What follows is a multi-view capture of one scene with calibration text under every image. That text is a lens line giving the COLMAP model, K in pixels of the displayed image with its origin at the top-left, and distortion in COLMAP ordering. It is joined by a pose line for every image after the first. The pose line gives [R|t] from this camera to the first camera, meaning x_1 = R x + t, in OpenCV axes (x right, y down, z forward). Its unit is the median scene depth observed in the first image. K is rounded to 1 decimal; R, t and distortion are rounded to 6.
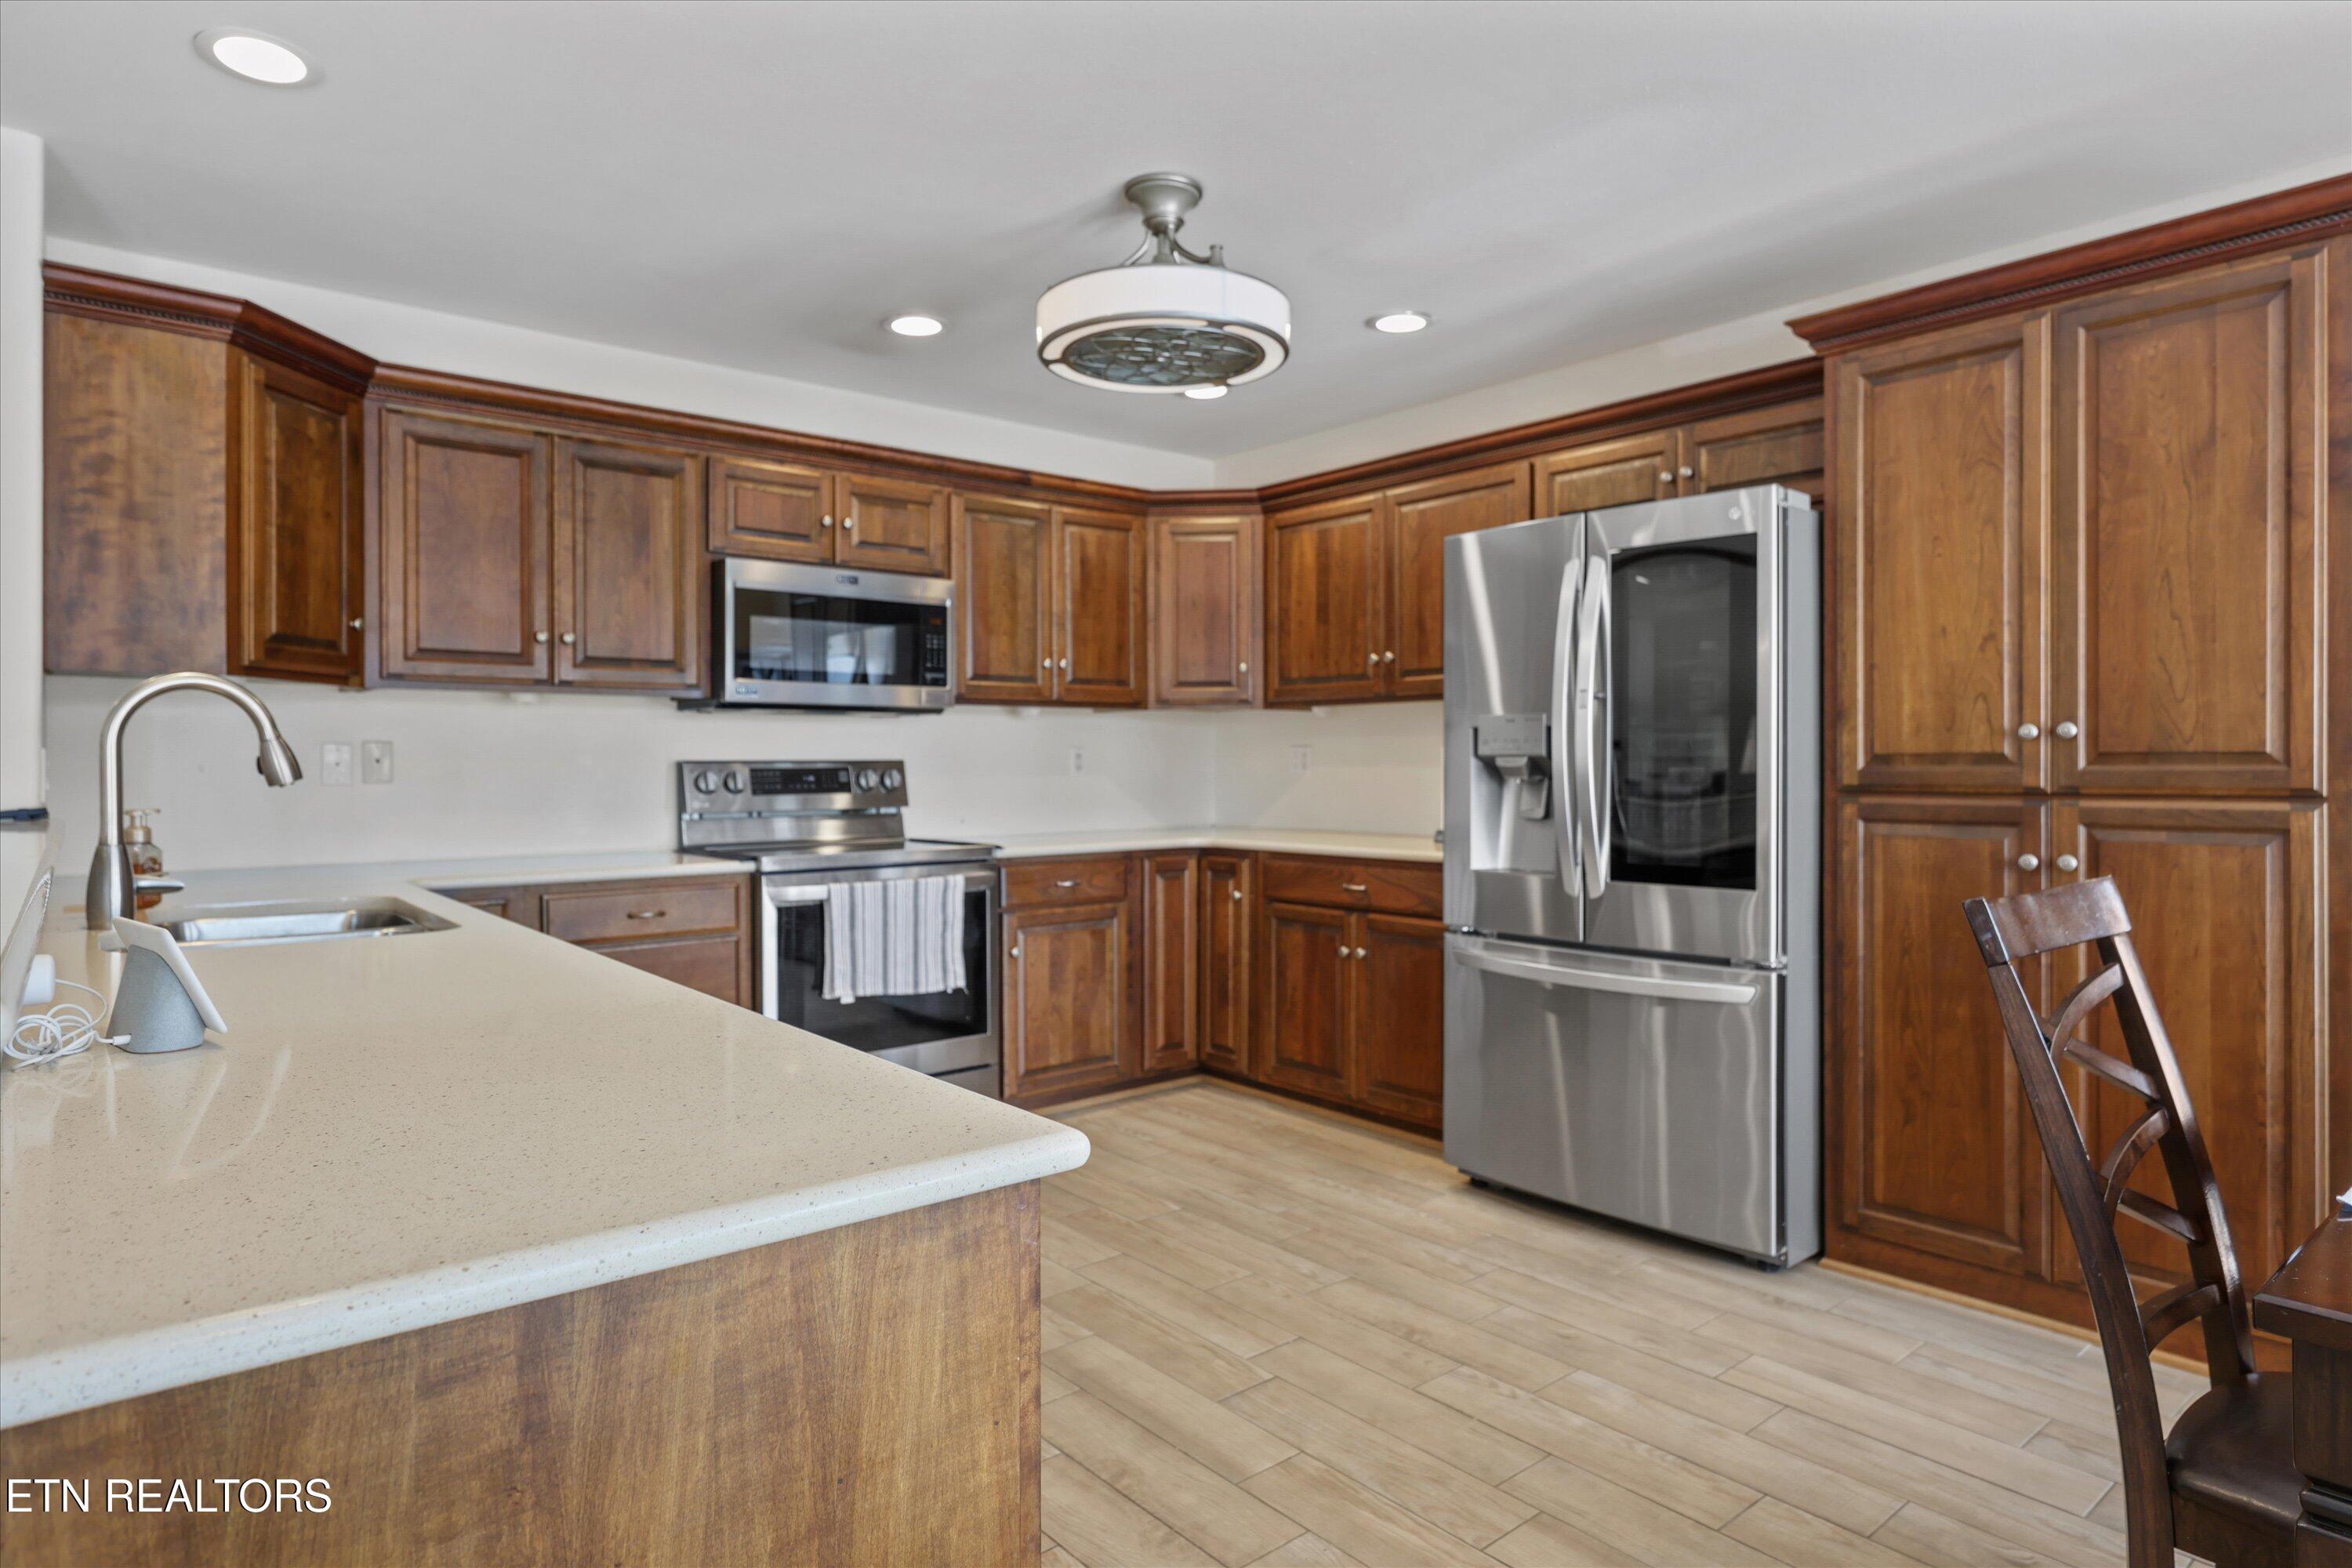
lens RADIAL K [[1311.9, 0, 1173.1], [0, 1311.9, 768.3], [0, 0, 1]] dist [0.002823, 0.001069]
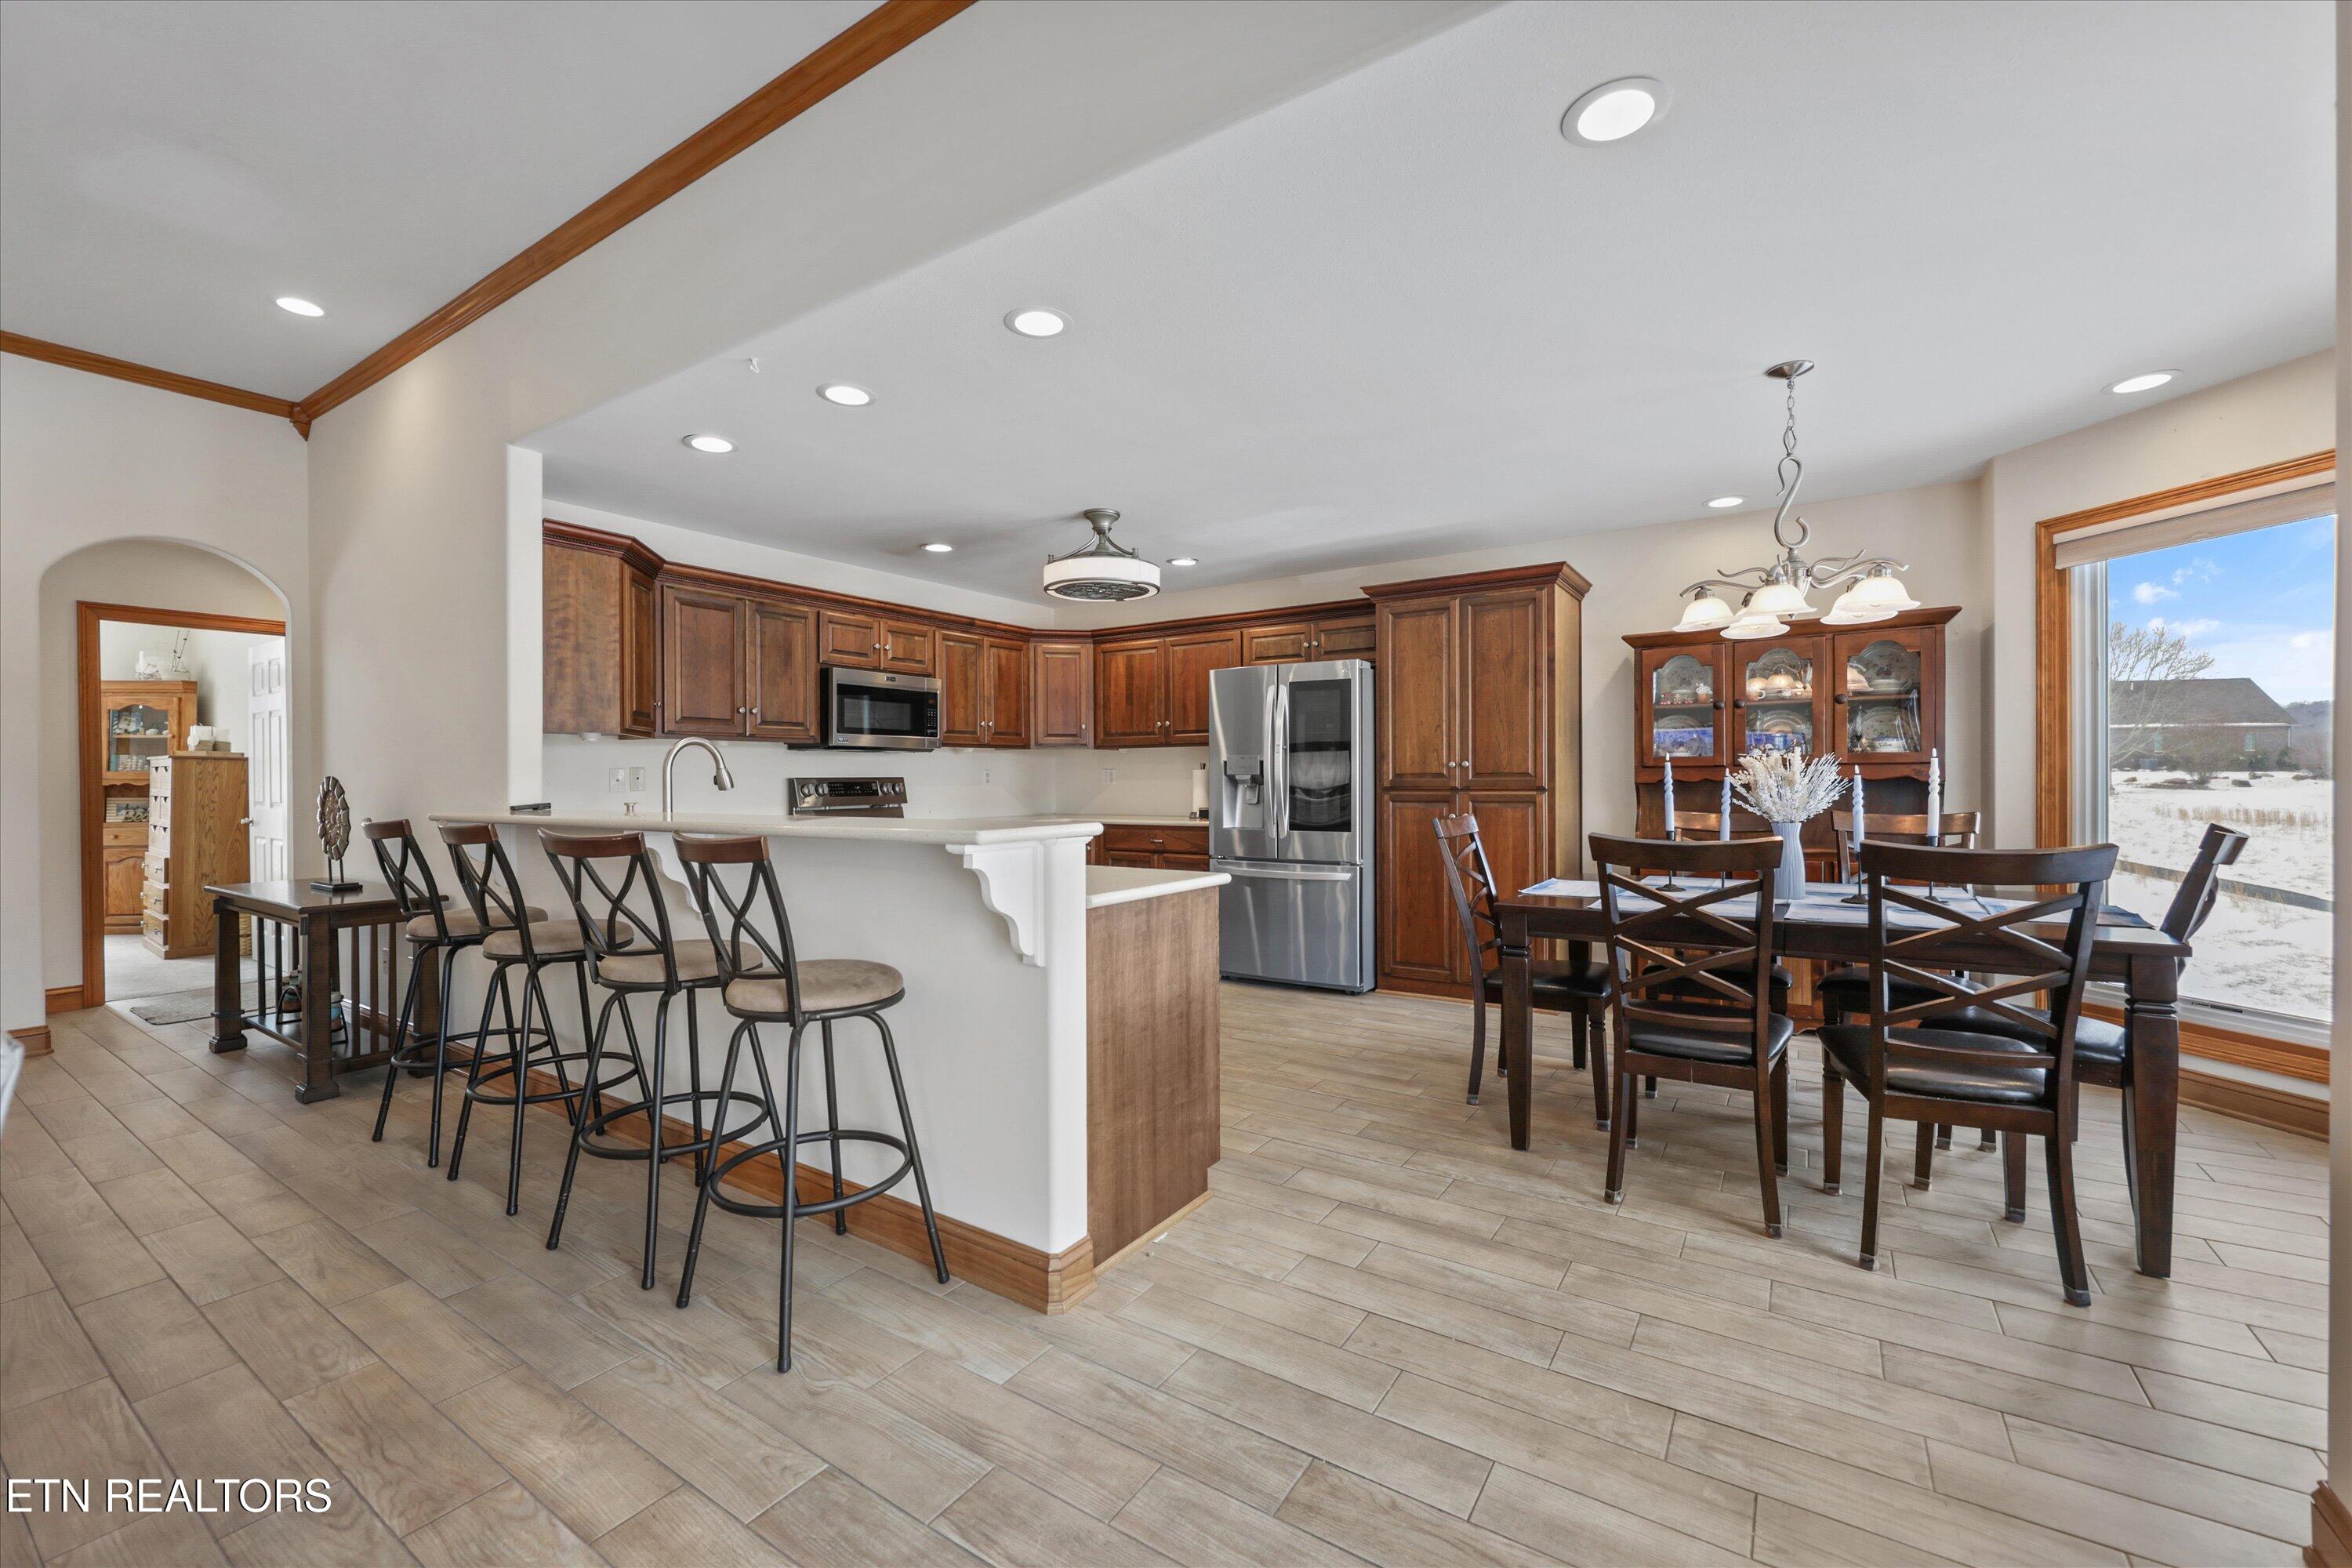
lens RADIAL K [[949.4, 0, 1175.7], [0, 949.4, 785.7], [0, 0, 1]] dist [-0.000378, -0.000199]
pose [[0.959630, -0.005061, 0.281220, -0.289447], [0.004135, 0.999984, 0.003885, 0.002524], [-0.281235, -0.002566, 0.959635, -0.468472]]
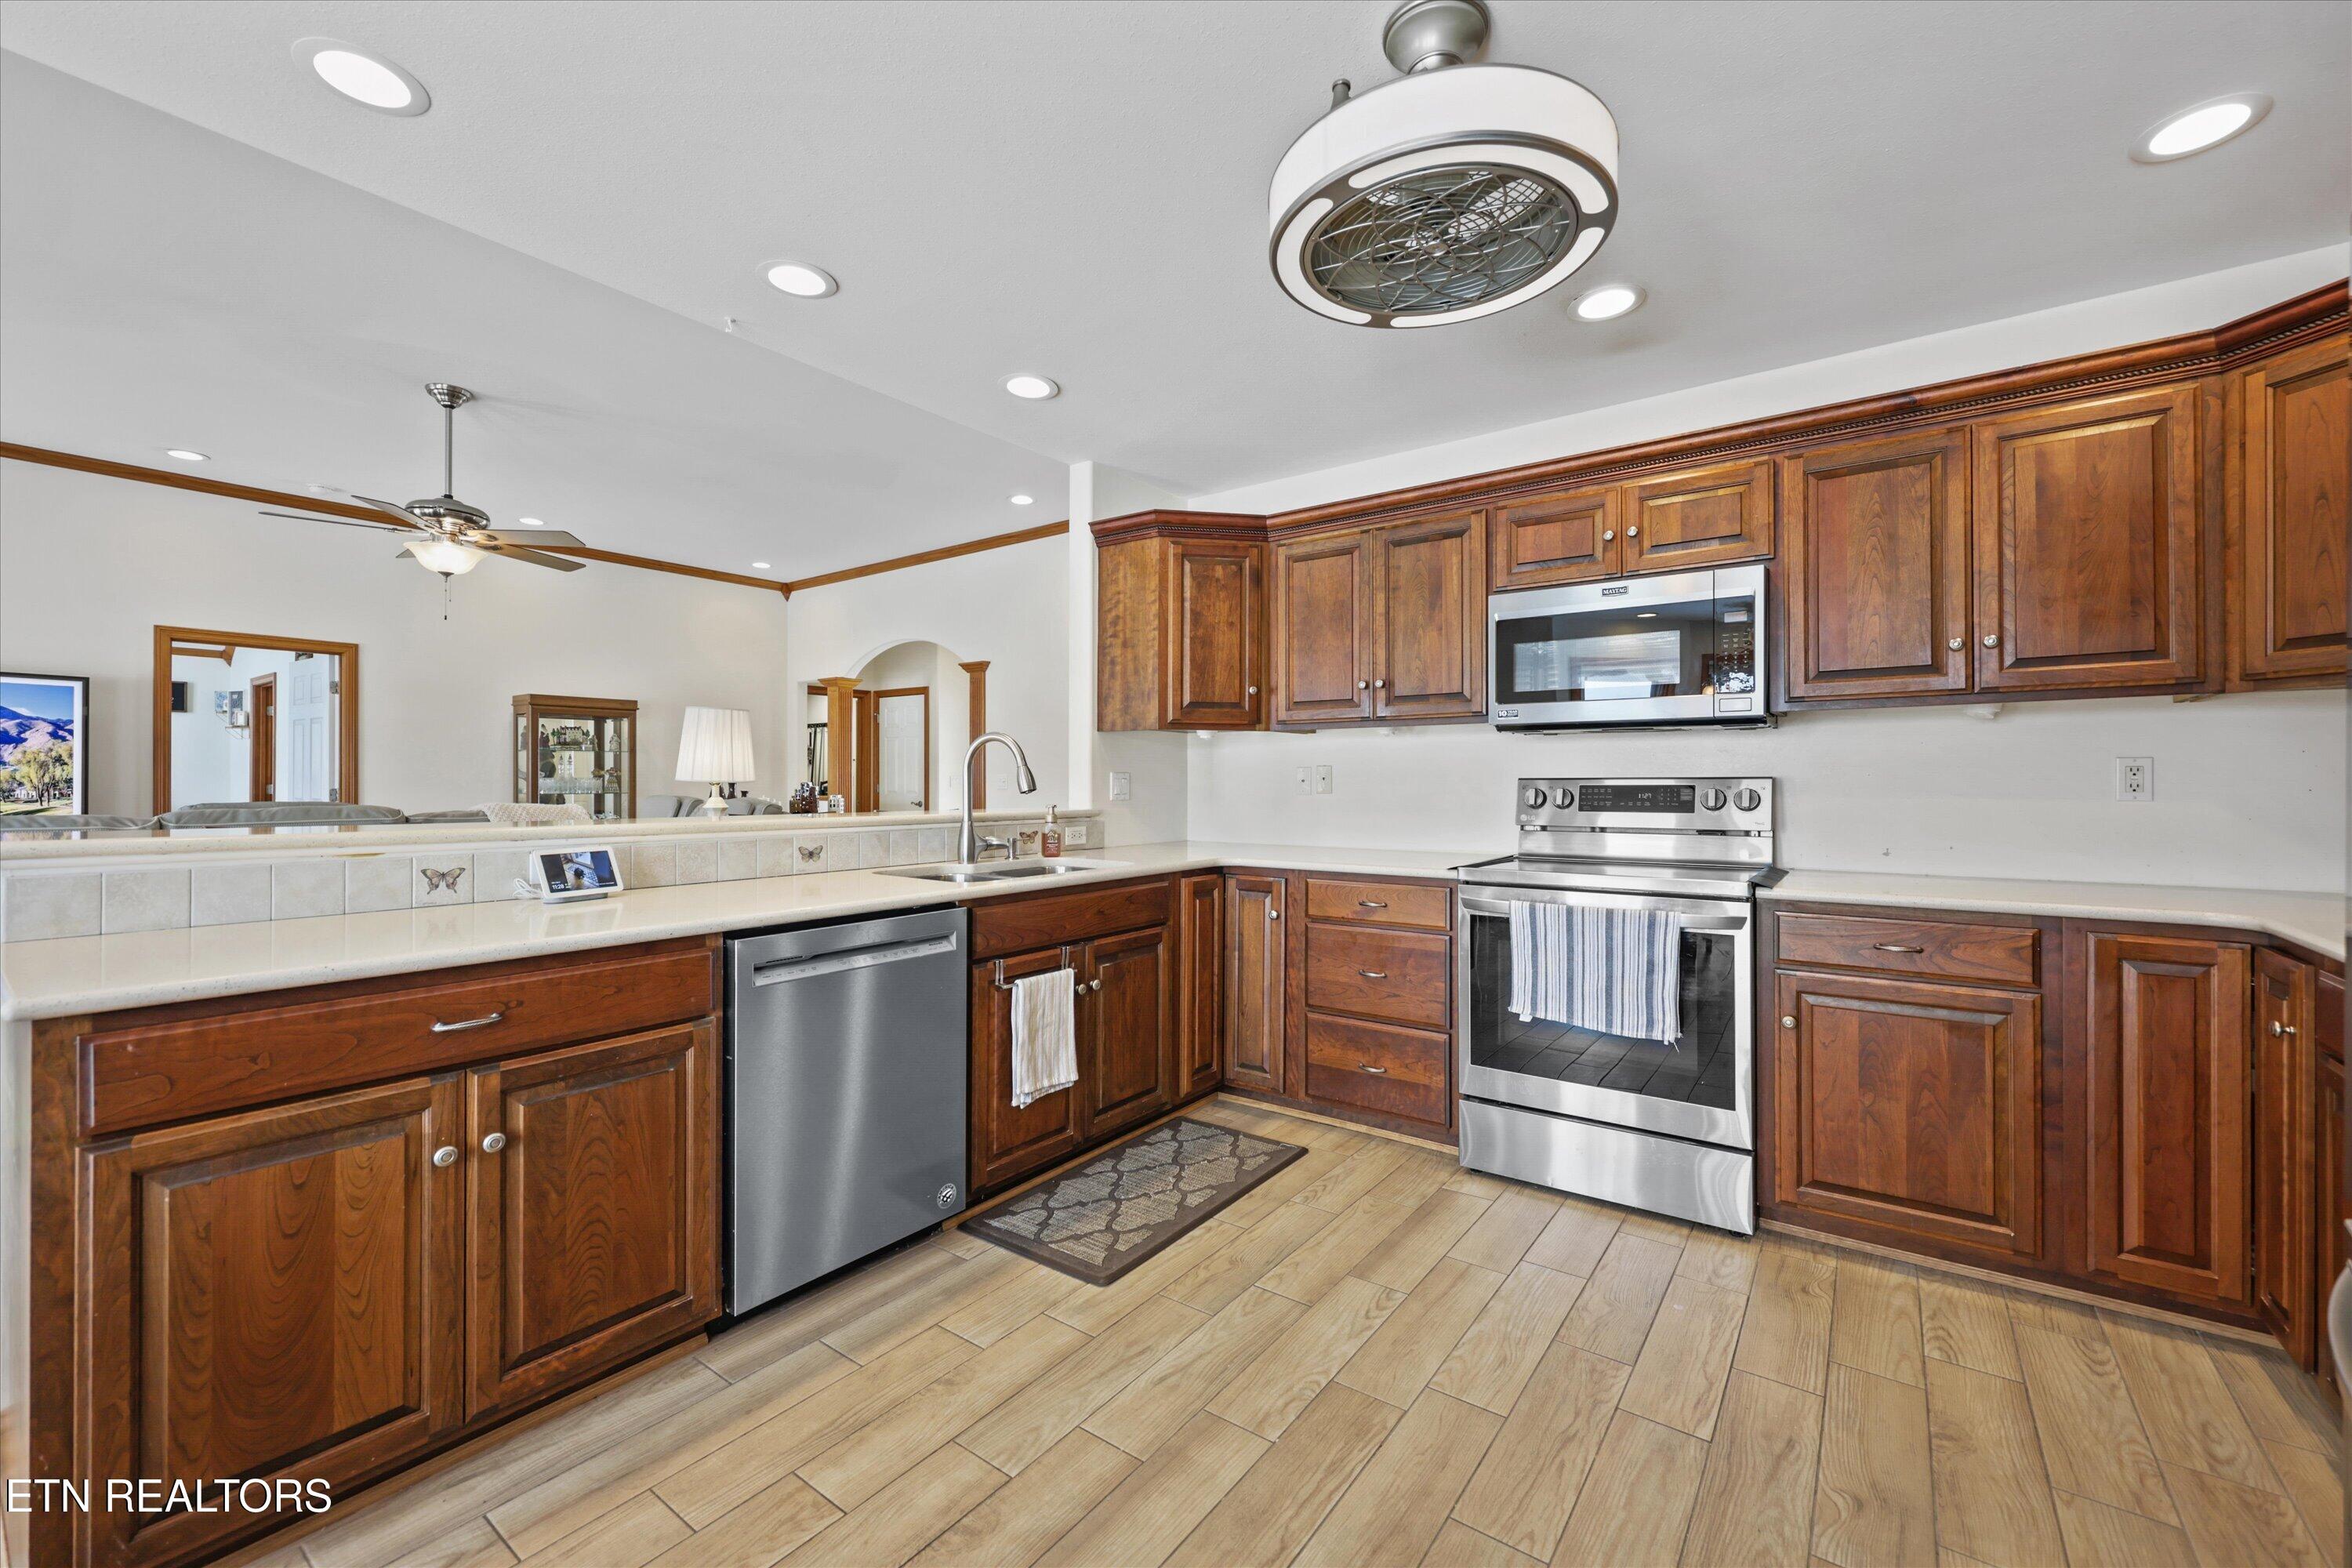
lens RADIAL K [[949.4, 0, 1189.4], [0, 949.4, 776.2], [0, 0, 1]] dist [-0.000378, -0.000199]
pose [[0.237561, -0.002228, -0.971370, 0.430803], [-0.003524, 0.999989, -0.003156, -0.004832], [0.971366, 0.004173, 0.237551, 0.641015]]
